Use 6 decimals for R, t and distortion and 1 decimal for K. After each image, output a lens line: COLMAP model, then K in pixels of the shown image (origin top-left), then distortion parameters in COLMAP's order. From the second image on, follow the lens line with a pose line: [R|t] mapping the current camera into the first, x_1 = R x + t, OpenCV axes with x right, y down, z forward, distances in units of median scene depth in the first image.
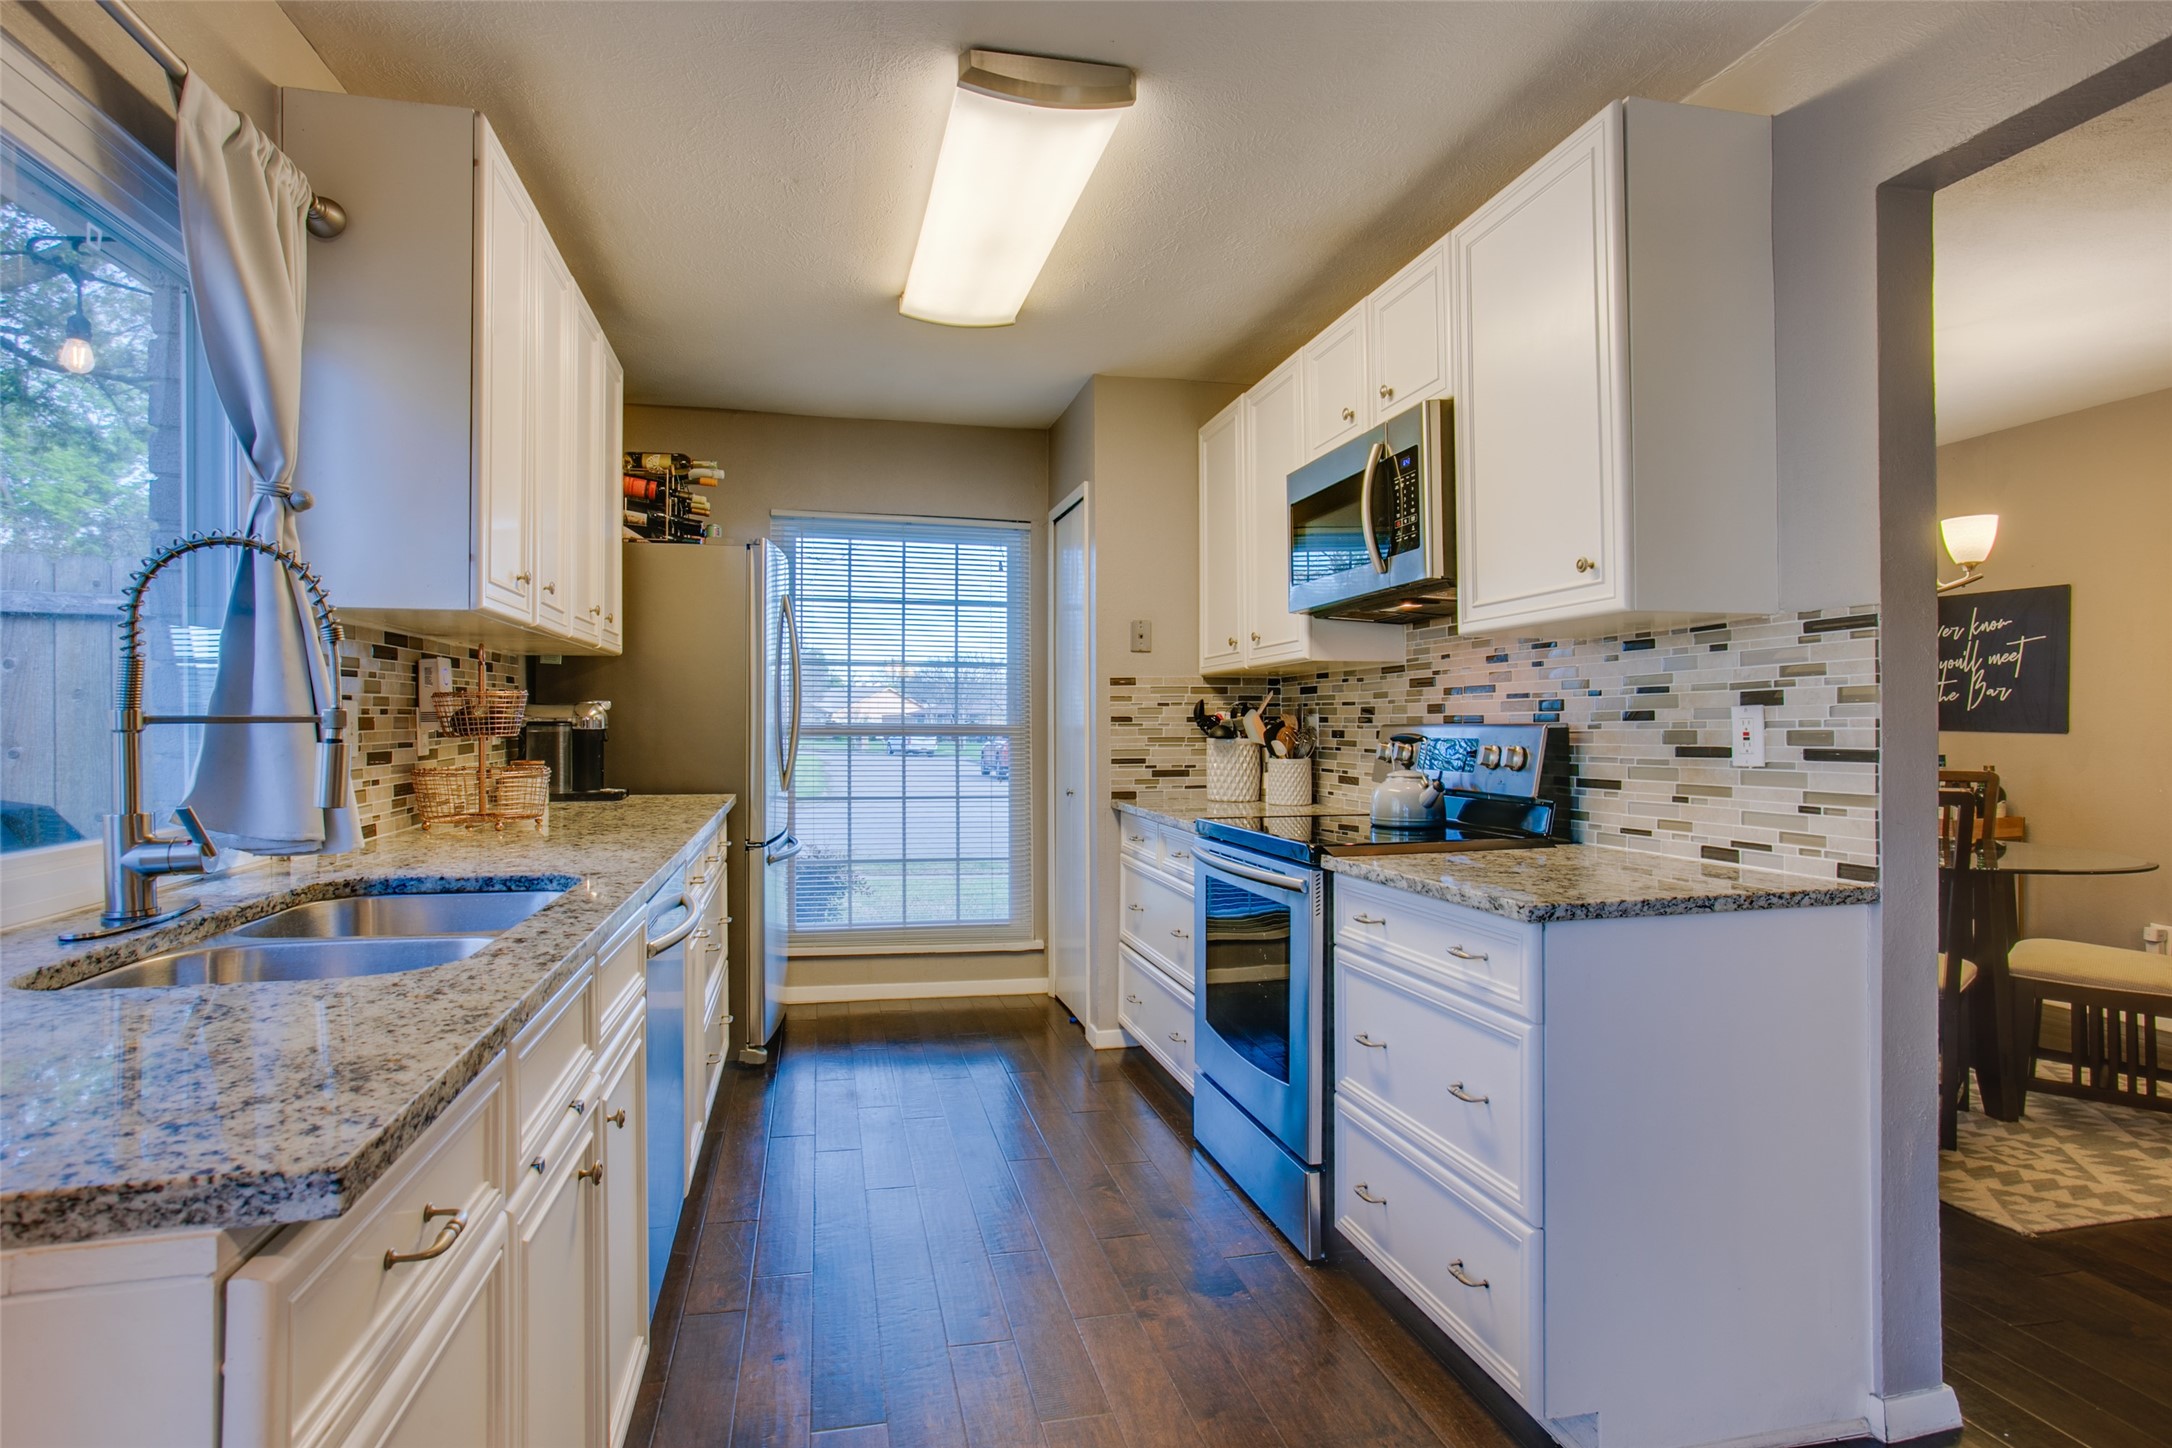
lens RADIAL K [[1099.7, 0, 1090.8], [0, 1099.7, 714.6], [0, 0, 1]] dist [-0.015592, 0.011529]
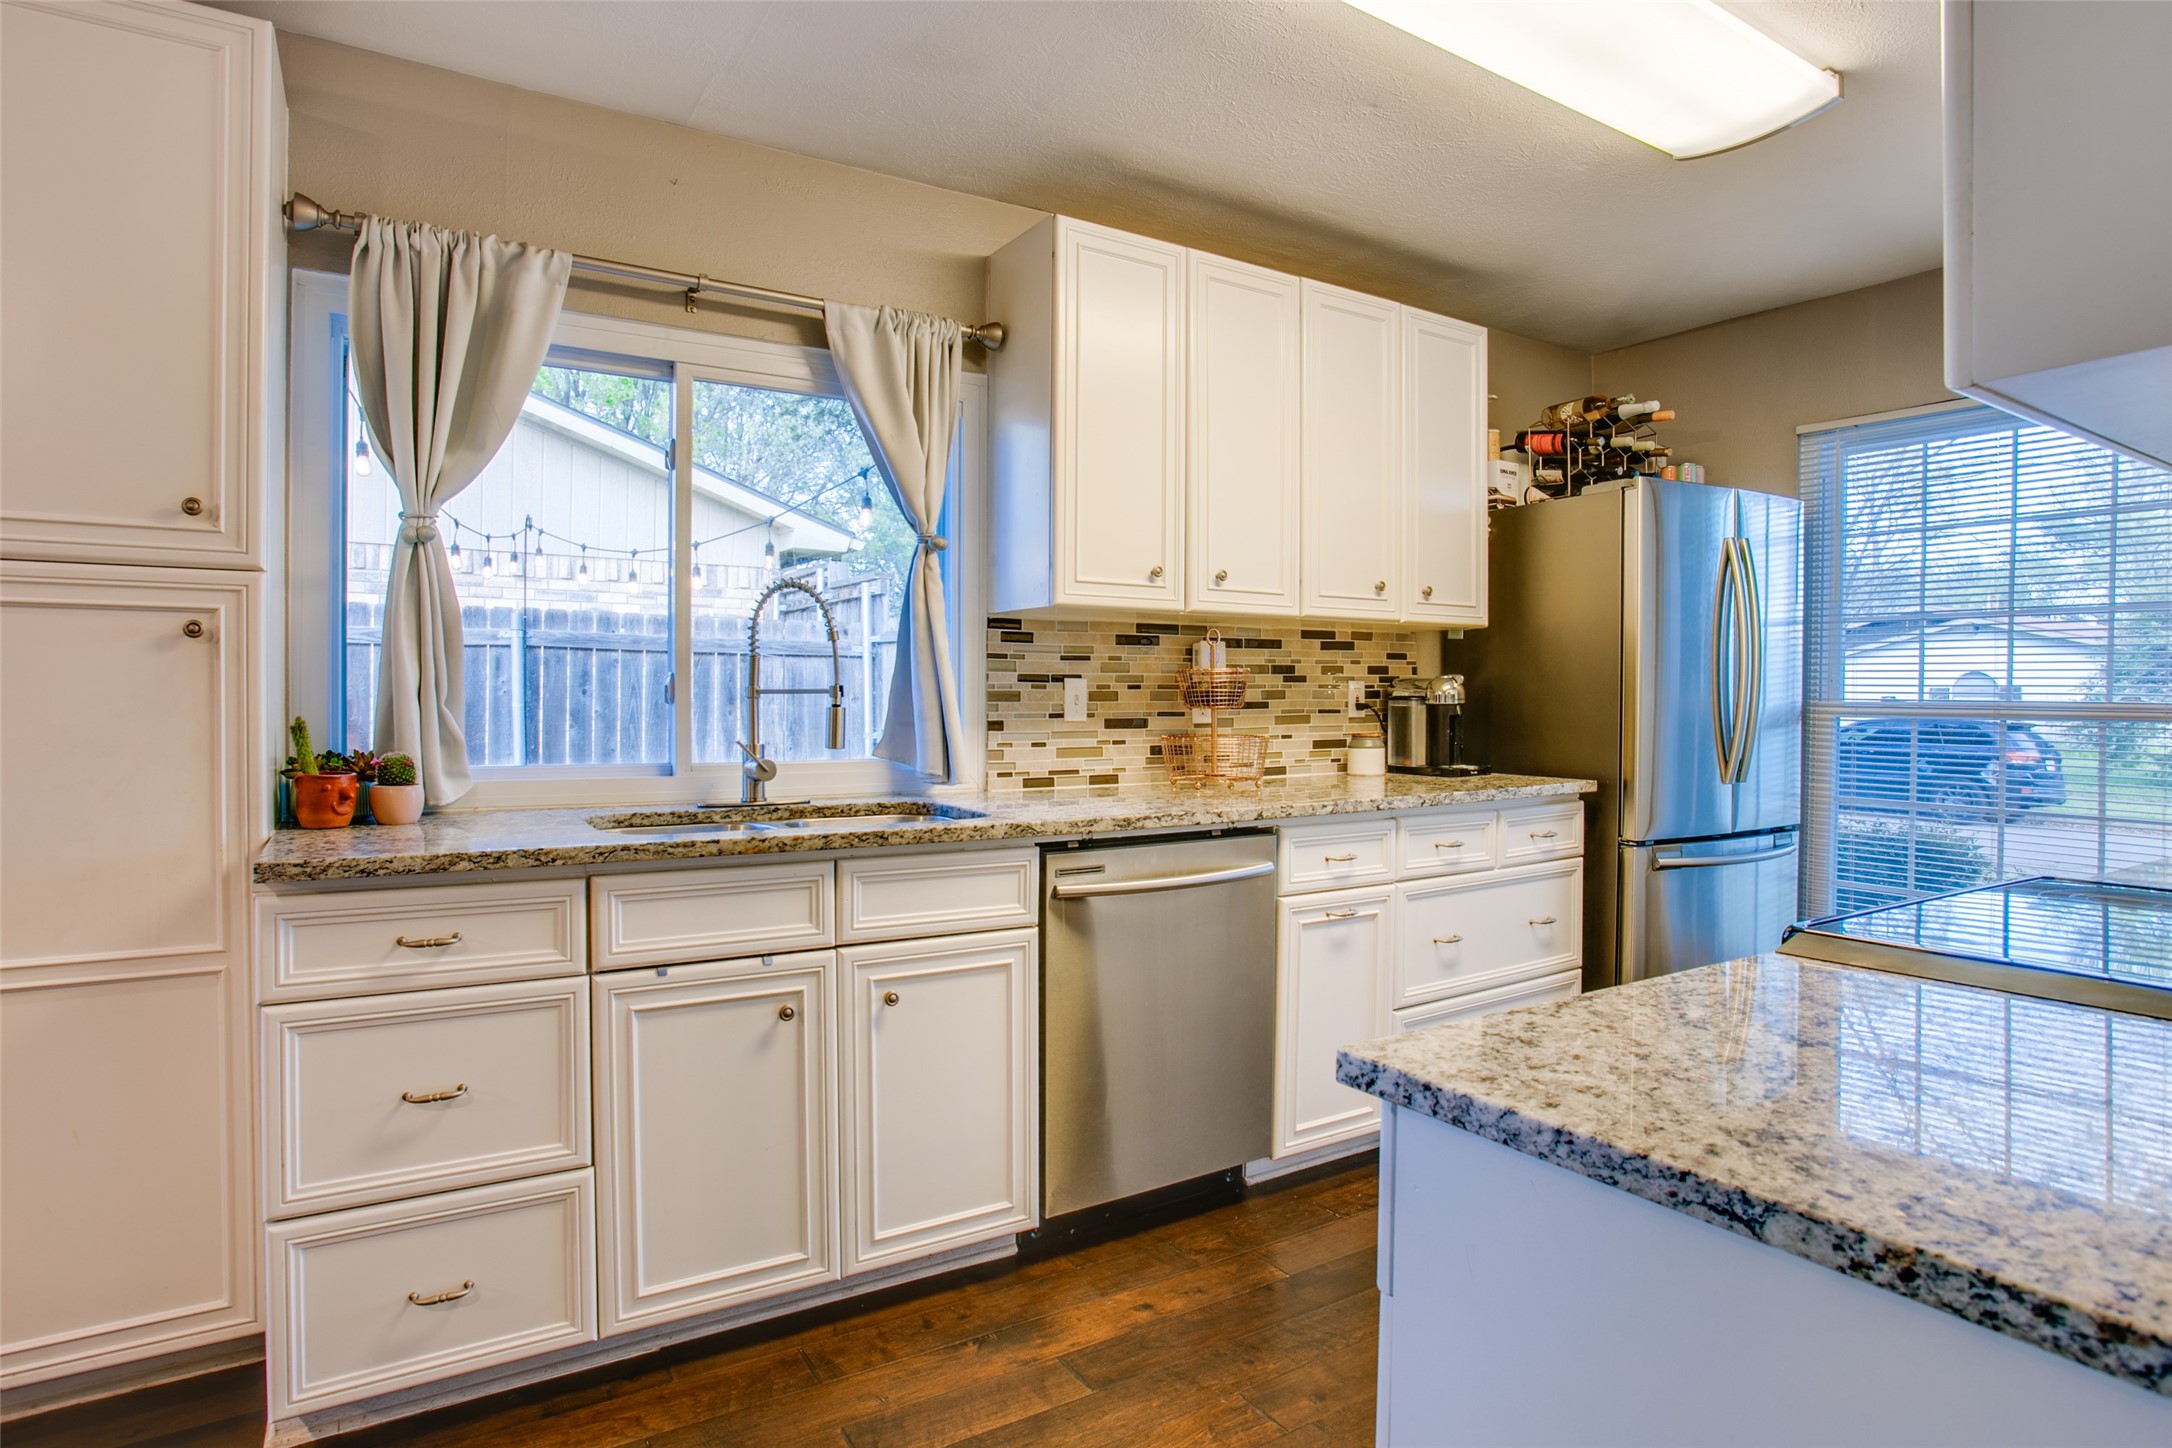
lens RADIAL K [[1157.3, 0, 1078.2], [0, 1157.3, 707.2], [0, 0, 1]] dist [-0.032357, 0.007914]
pose [[0.335997, 0.013470, -0.941767, 0.430593], [-0.000904, 0.999902, 0.013979, 0.002136], [0.941863, -0.003846, 0.335976, 0.346038]]
